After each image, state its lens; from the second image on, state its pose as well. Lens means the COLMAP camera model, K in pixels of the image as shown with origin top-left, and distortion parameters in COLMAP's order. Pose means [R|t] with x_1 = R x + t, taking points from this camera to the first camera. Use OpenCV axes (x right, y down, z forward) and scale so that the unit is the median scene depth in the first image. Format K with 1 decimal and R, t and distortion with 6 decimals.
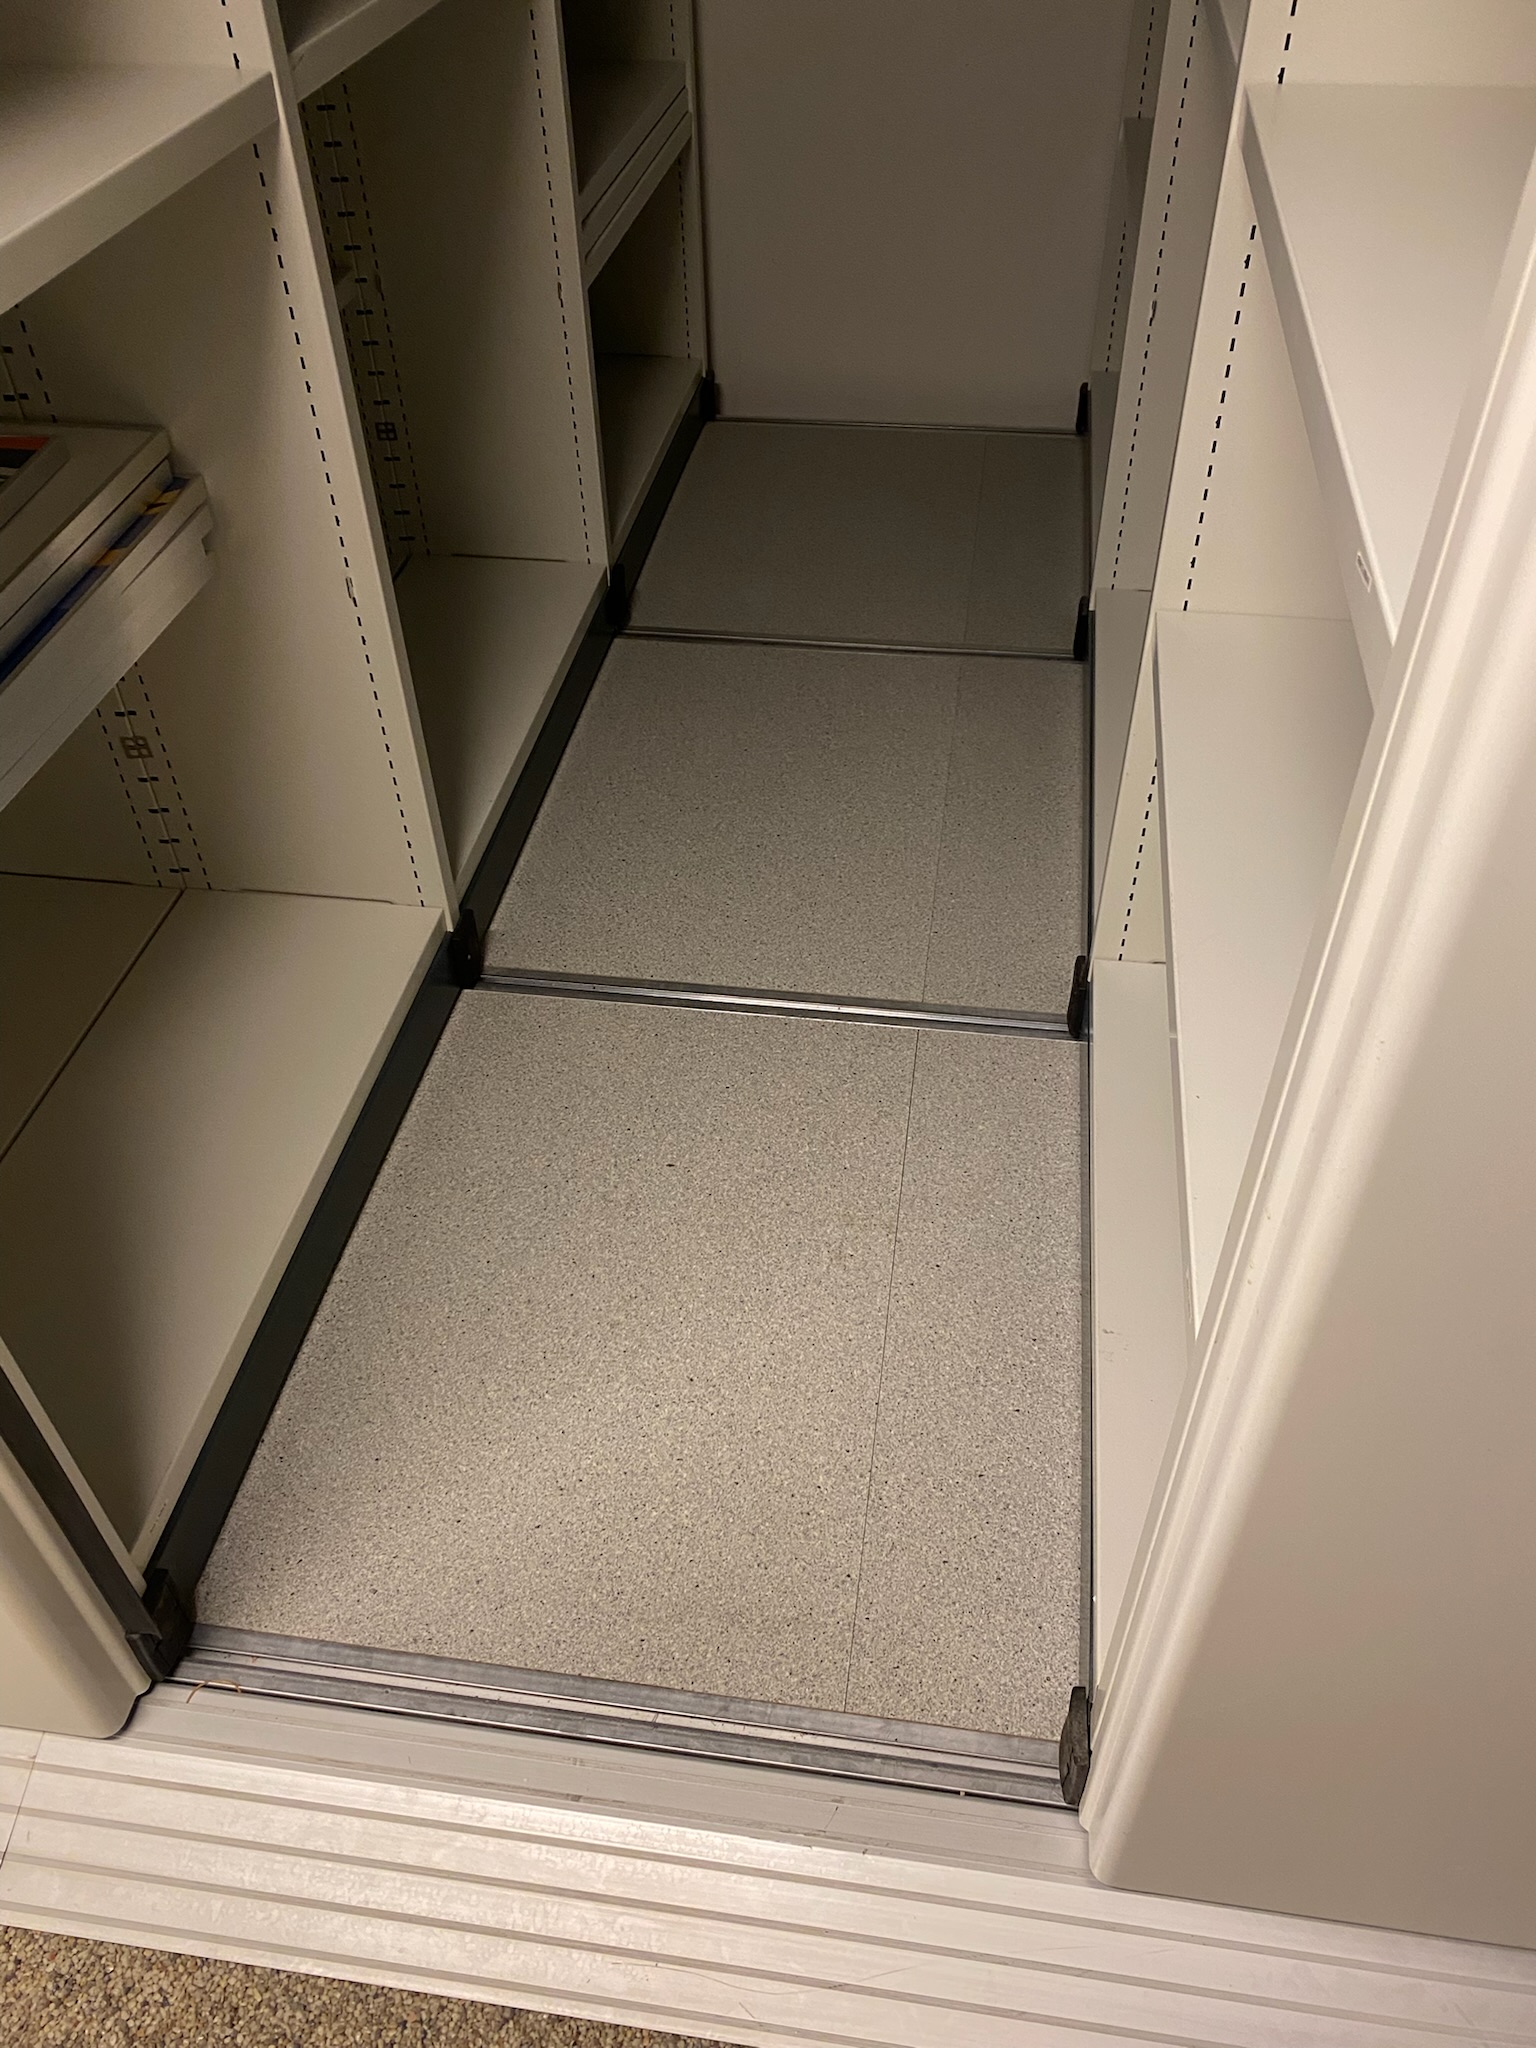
lens RADIAL K [[1605.4, 0, 768.4], [0, 1605.4, 1044.4], [0, 0, 1]] dist [0.035042, -0.042593]
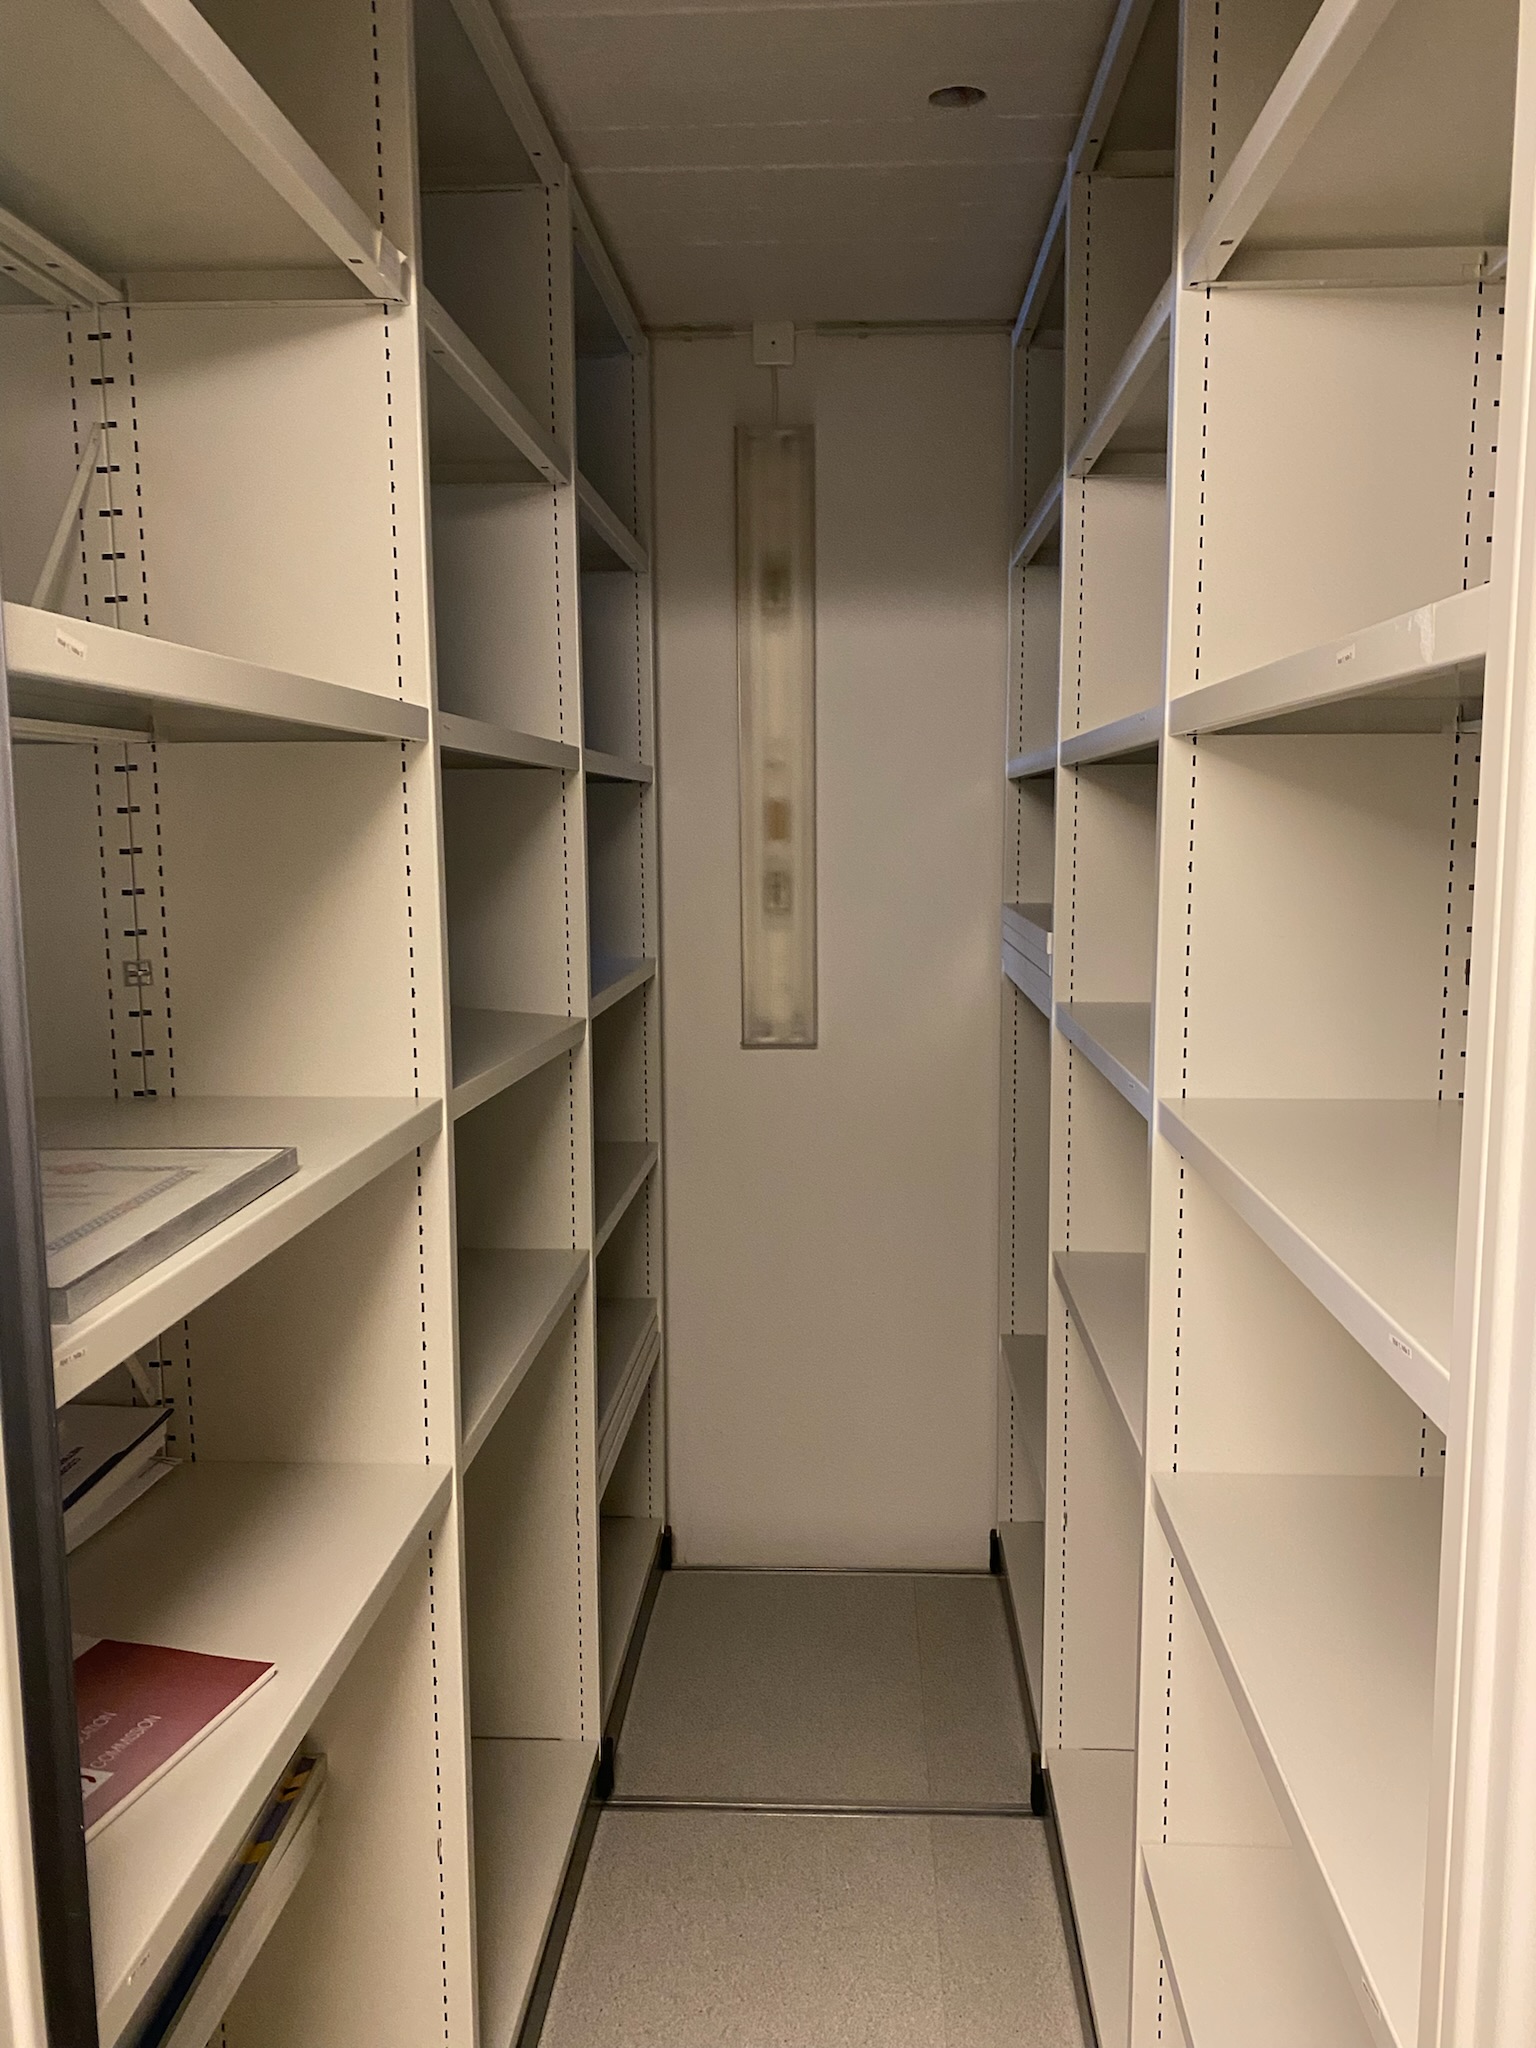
lens RADIAL K [[1605.4, 0, 795.1], [0, 1605.4, 986.5], [0, 0, 1]] dist [0.035042, -0.042593]
pose [[0.994632, 0.000933, 0.103470, -0.131923], [0.061268, 0.800518, -0.596169, -0.076758], [-0.083385, 0.599308, 0.796164, -0.293985]]
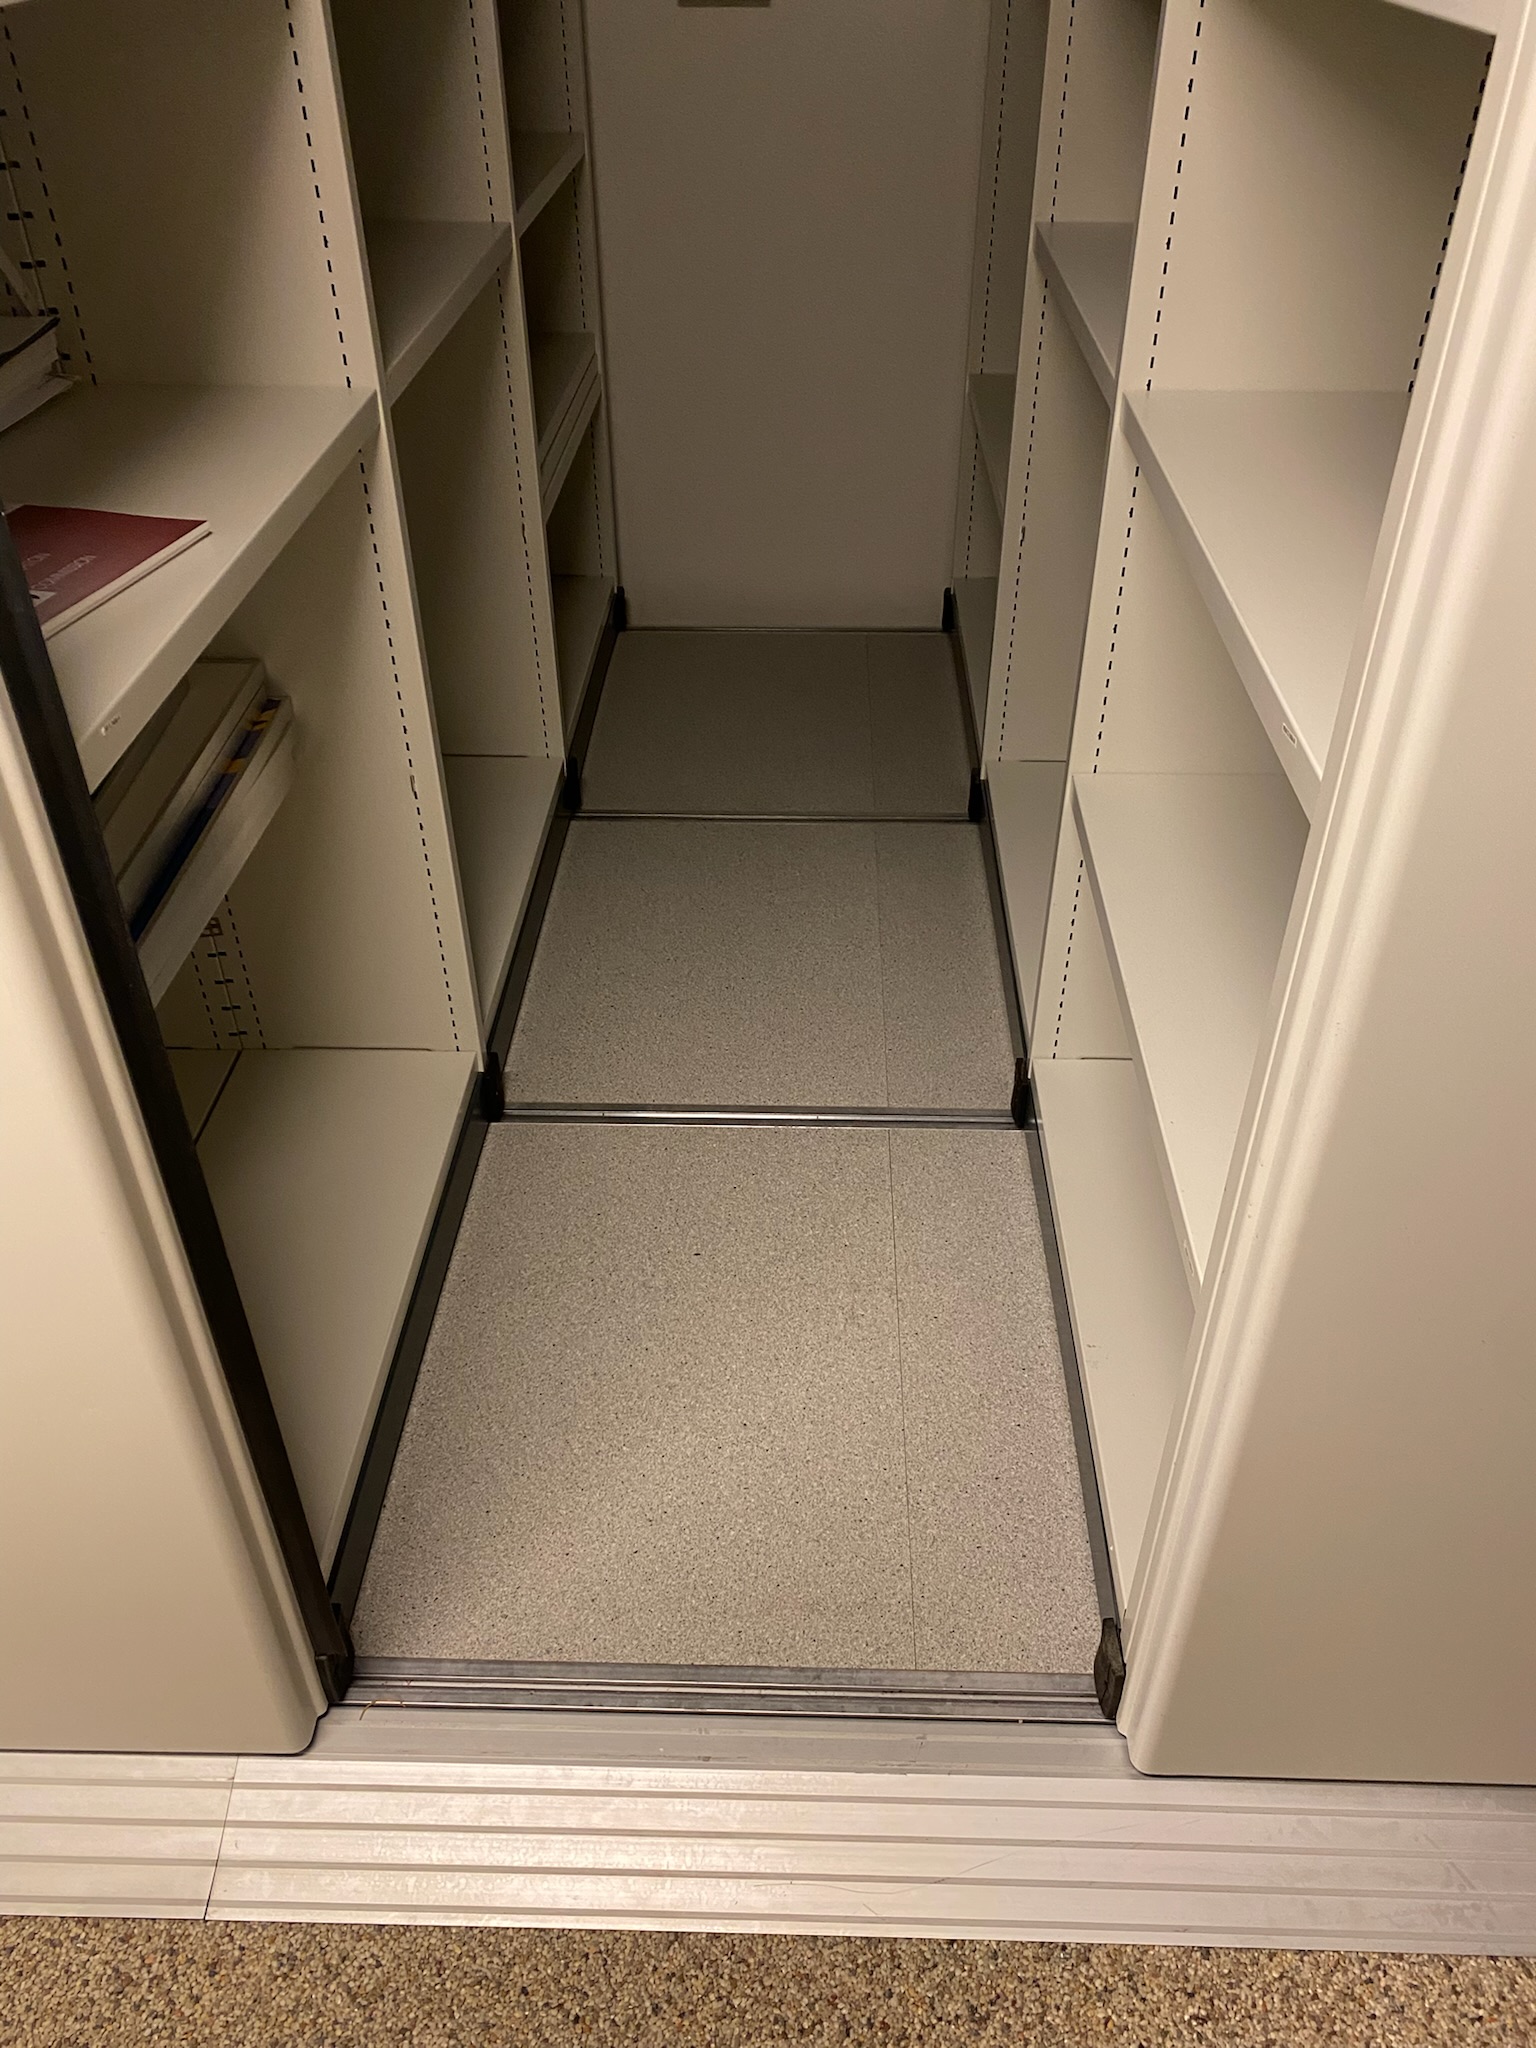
lens RADIAL K [[1605.4, 0, 780.2], [0, 1605.4, 1066.8], [0, 0, 1]] dist [0.035042, -0.042593]
pose [[0.992617, -0.061693, 0.104434, -0.129067], [0.071377, 0.993227, -0.091685, 0.057403], [-0.098070, 0.098462, 0.990297, -0.198250]]
